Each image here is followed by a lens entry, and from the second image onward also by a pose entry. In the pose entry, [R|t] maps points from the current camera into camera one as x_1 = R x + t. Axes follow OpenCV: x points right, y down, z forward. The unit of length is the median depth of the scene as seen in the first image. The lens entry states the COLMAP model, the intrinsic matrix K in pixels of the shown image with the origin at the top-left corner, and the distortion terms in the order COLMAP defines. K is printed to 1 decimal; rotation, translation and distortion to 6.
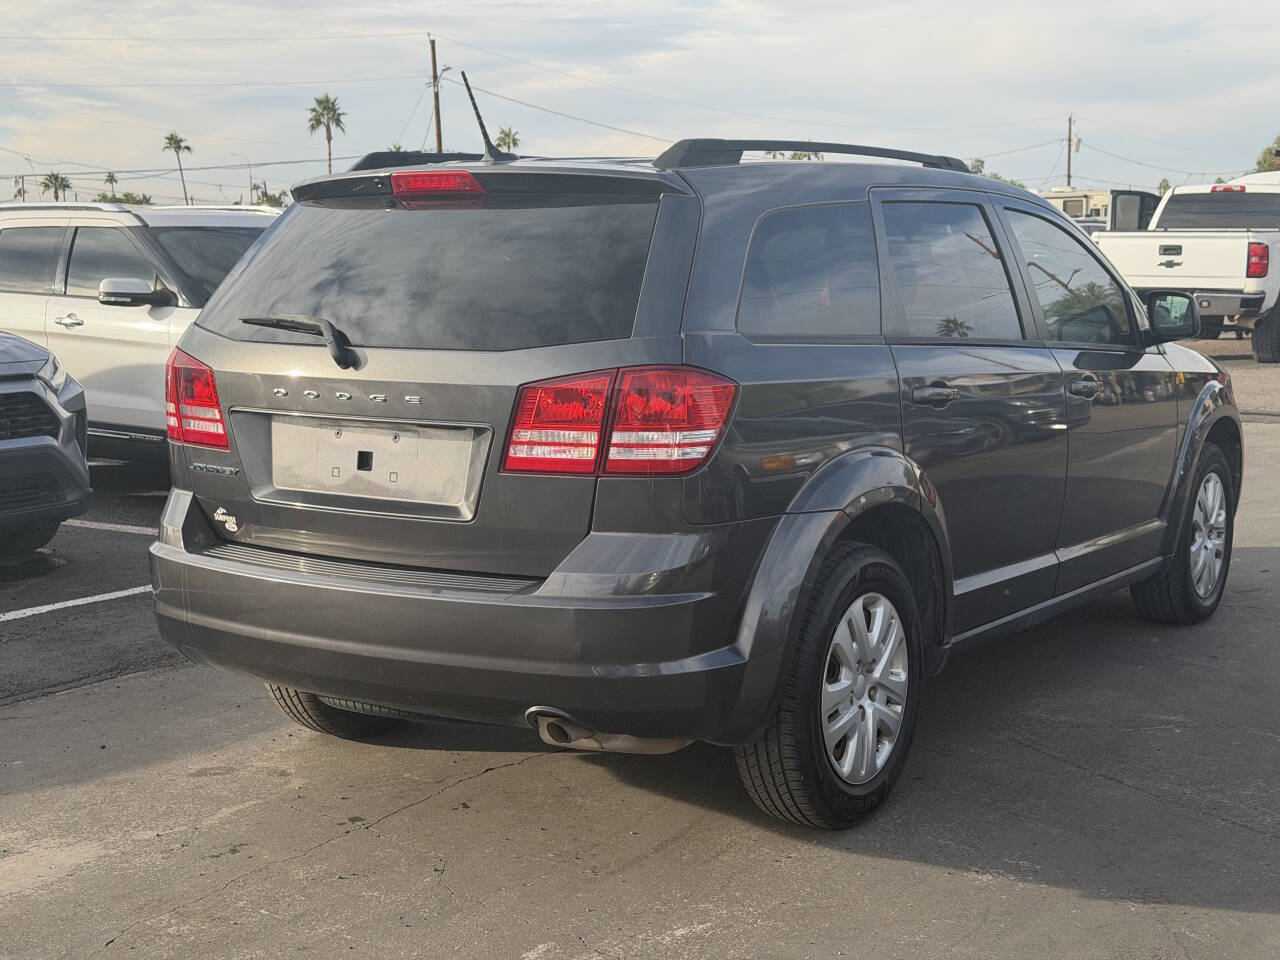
lens RADIAL K [[1769.8, 0, 635.5], [0, 1769.8, 496.4], [0, 0, 1]] dist [0.174468, -0.335694]
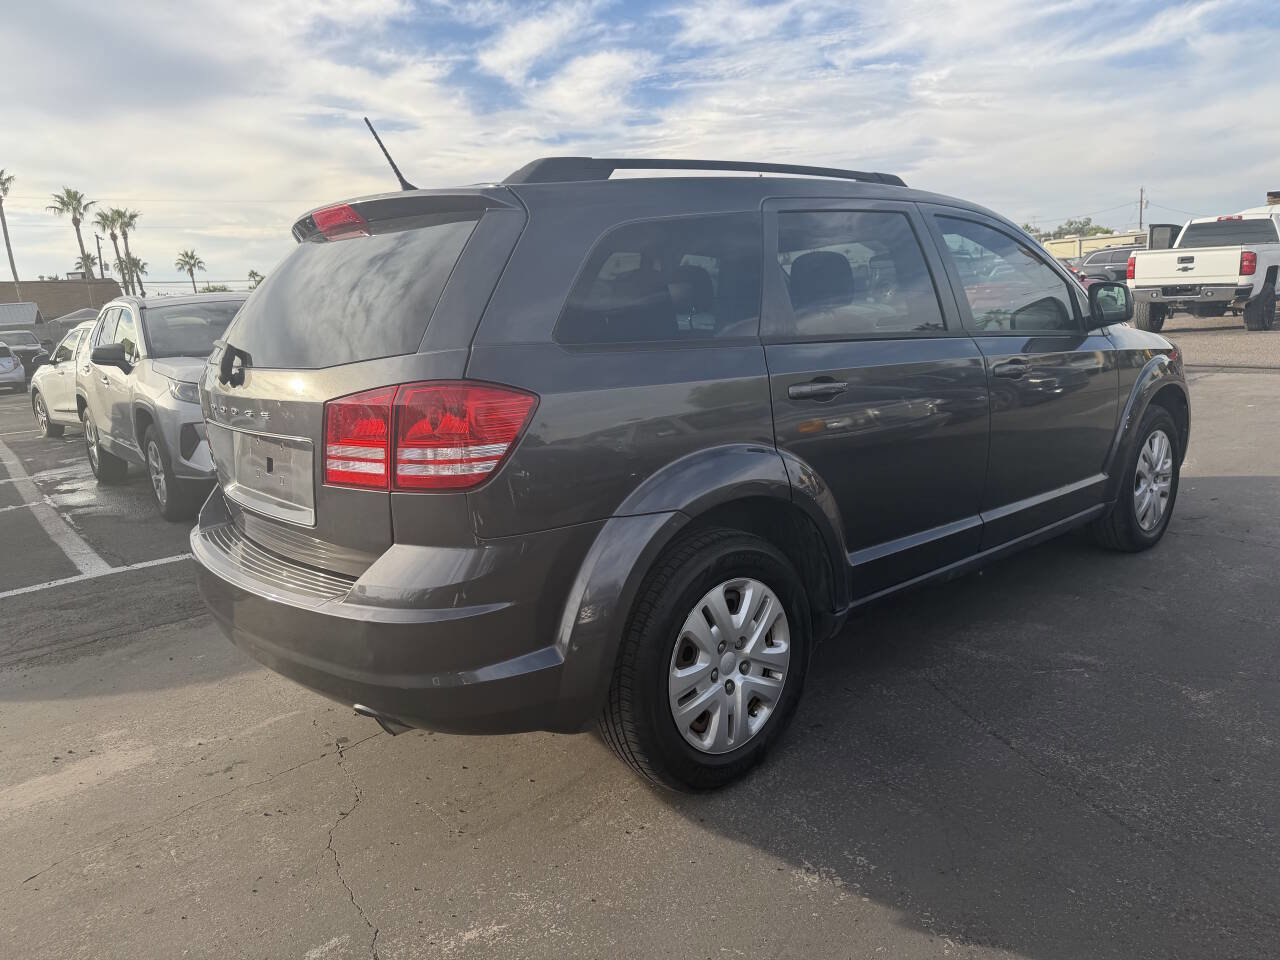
lens RADIAL K [[883.8, 0, 640.0], [0, 883.8, 480.0], [0, 0, 1]] dist [0.088045, -0.113083]
pose [[0.962913, 0.000733, -0.269810, 0.217022], [0.018807, 0.997382, 0.069827, -0.043159], [0.269154, -0.072311, 0.960379, 0.462378]]
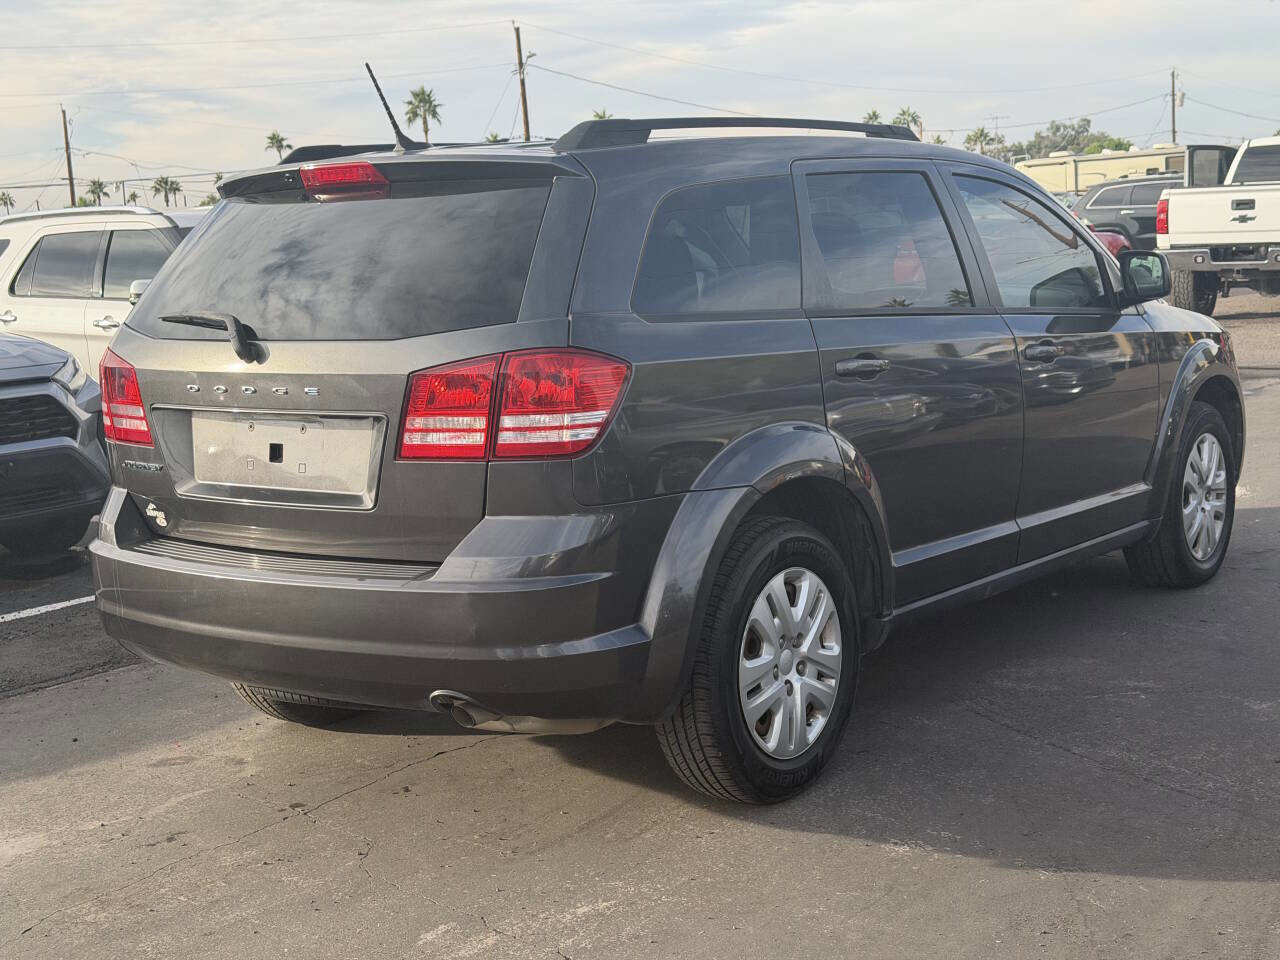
lens RADIAL K [[1769.8, 0, 635.5], [0, 1769.8, 496.4], [0, 0, 1]] dist [0.174468, -0.335694]
pose [[0.997367, -0.032899, -0.064633, 0.107303], [0.033624, 0.999383, 0.010154, 0.001206], [0.064259, -0.012301, 0.997857, -0.000437]]
